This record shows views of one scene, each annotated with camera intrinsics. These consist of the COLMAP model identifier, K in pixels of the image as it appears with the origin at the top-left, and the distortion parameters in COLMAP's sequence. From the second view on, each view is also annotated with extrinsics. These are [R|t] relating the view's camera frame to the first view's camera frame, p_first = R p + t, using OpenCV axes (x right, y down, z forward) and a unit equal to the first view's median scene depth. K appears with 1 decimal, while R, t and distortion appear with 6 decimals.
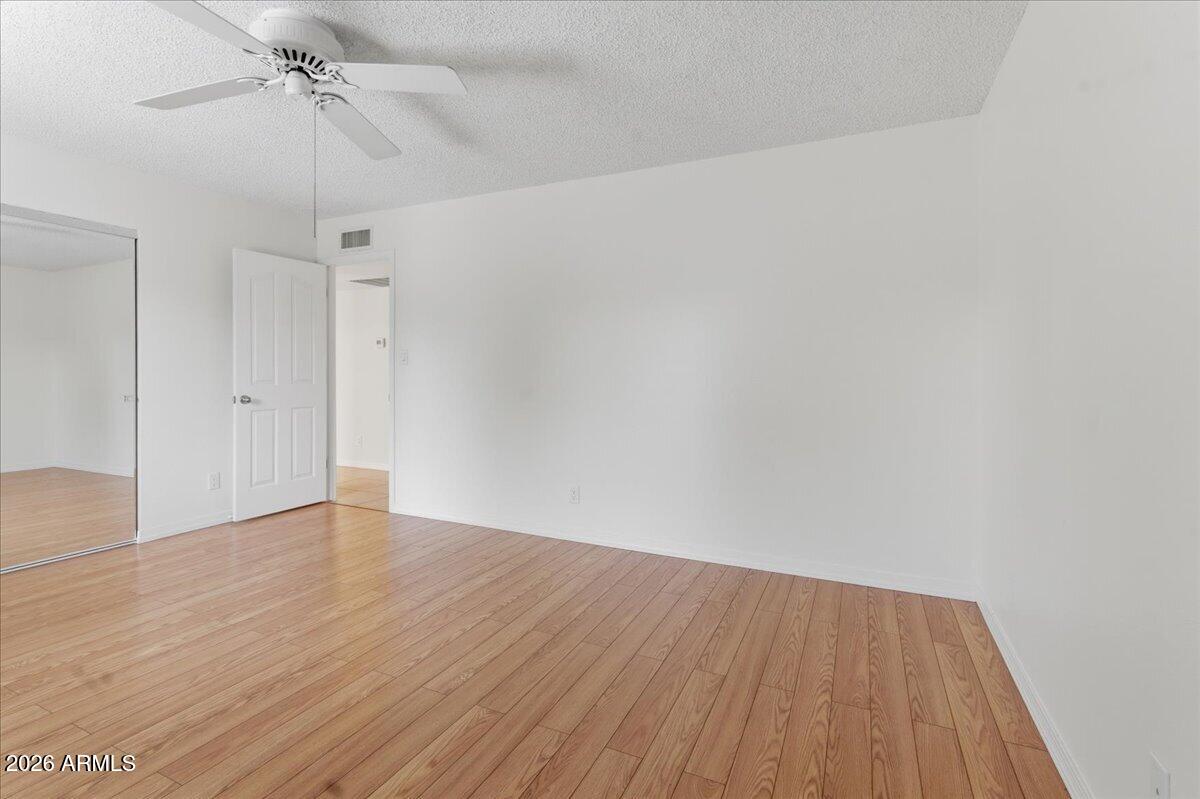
lens RADIAL K [[558.0, 0, 601.3], [0, 558.0, 381.4], [0, 0, 1]] dist [0.001549, 0.000181]
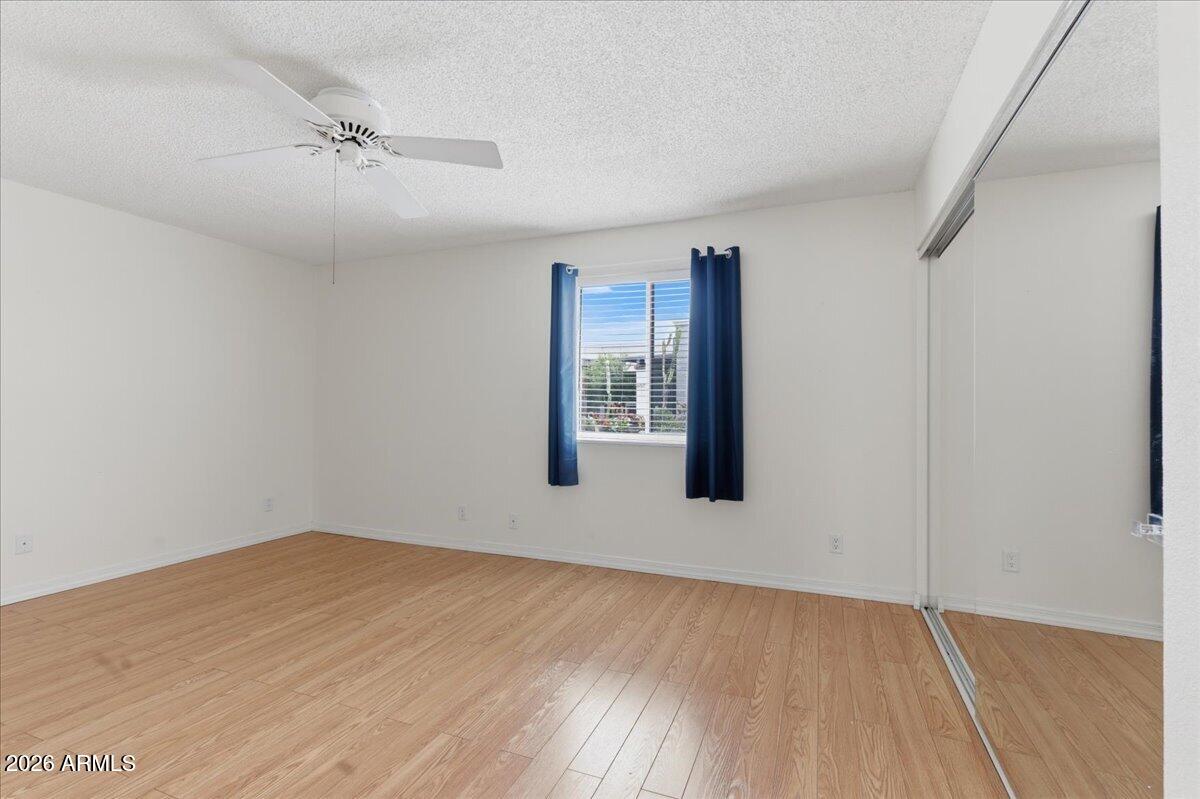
lens RADIAL K [[558.0, 0, 601.3], [0, 558.0, 381.4], [0, 0, 1]] dist [0.001549, 0.000181]
pose [[-0.998829, -0.022638, -0.042749, -1.029688], [-0.021328, 0.999296, -0.030858, -0.045847], [0.043418, -0.029910, -0.998609, 2.213831]]
